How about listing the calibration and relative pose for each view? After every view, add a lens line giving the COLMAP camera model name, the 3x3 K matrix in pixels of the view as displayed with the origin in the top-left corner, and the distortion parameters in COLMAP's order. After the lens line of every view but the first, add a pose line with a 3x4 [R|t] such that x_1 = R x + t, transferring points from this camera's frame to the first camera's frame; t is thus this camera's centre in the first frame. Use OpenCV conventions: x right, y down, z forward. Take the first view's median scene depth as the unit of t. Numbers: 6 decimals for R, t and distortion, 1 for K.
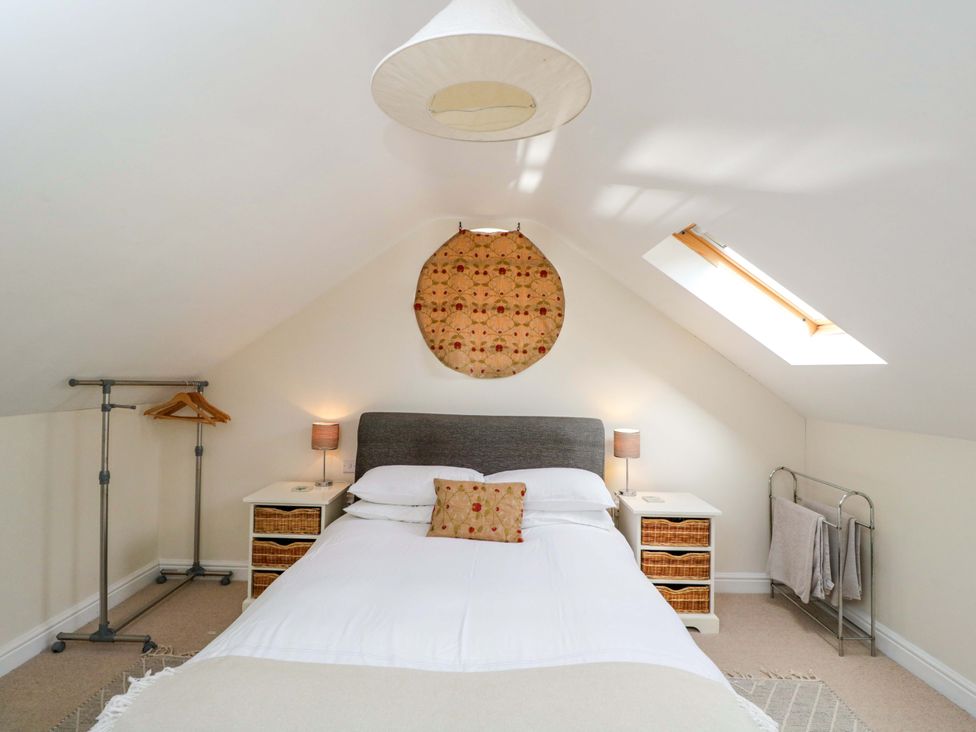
lens RADIAL K [[505.7, 0, 485.4], [0, 505.7, 364.1], [0, 0, 1]] dist [-0.004081, -0.013034]
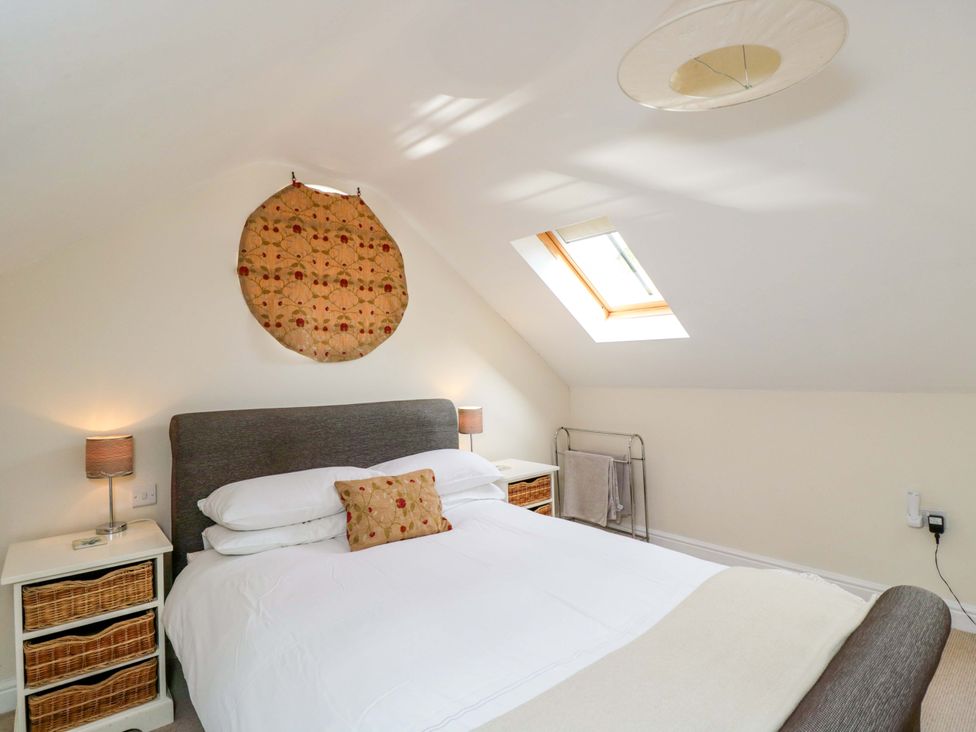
lens RADIAL K [[505.7, 0, 485.4], [0, 505.7, 364.1], [0, 0, 1]] dist [-0.004081, -0.013034]
pose [[0.746146, -0.028315, 0.665180, -0.374002], [0.023371, 0.999593, 0.016333, 0.023533], [-0.665372, 0.003359, 0.746504, 0.188518]]
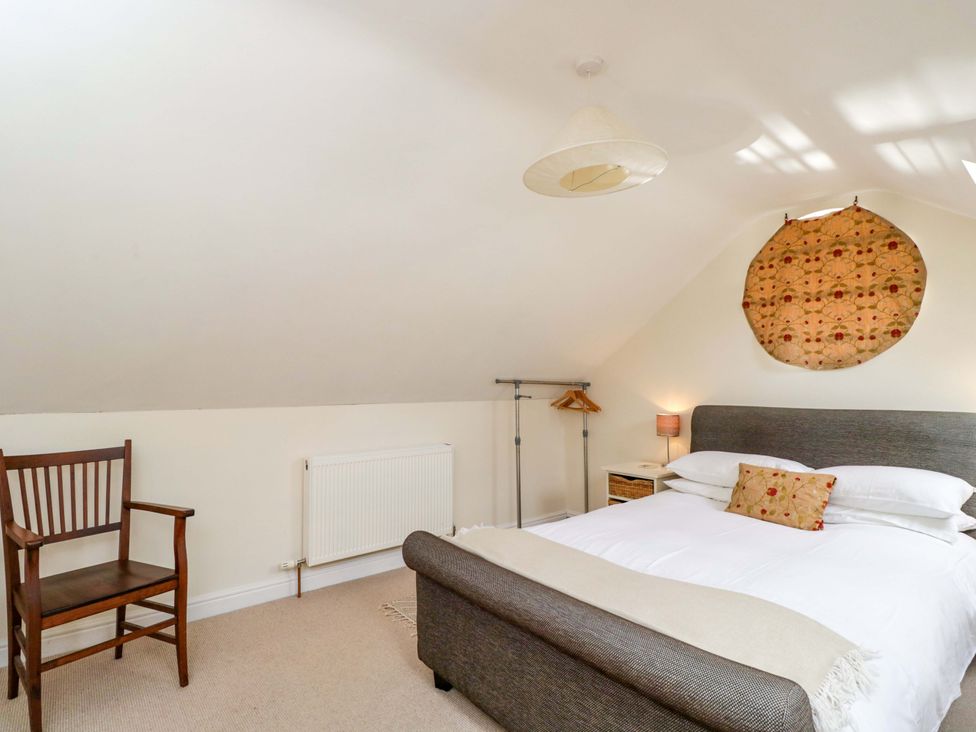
lens RADIAL K [[505.7, 0, 485.4], [0, 505.7, 364.1], [0, 0, 1]] dist [-0.004081, -0.013034]
pose [[0.636560, -0.058748, -0.768987, 0.320298], [0.034635, 0.998266, -0.047594, 0.040269], [0.770449, 0.003662, 0.637491, -0.080692]]
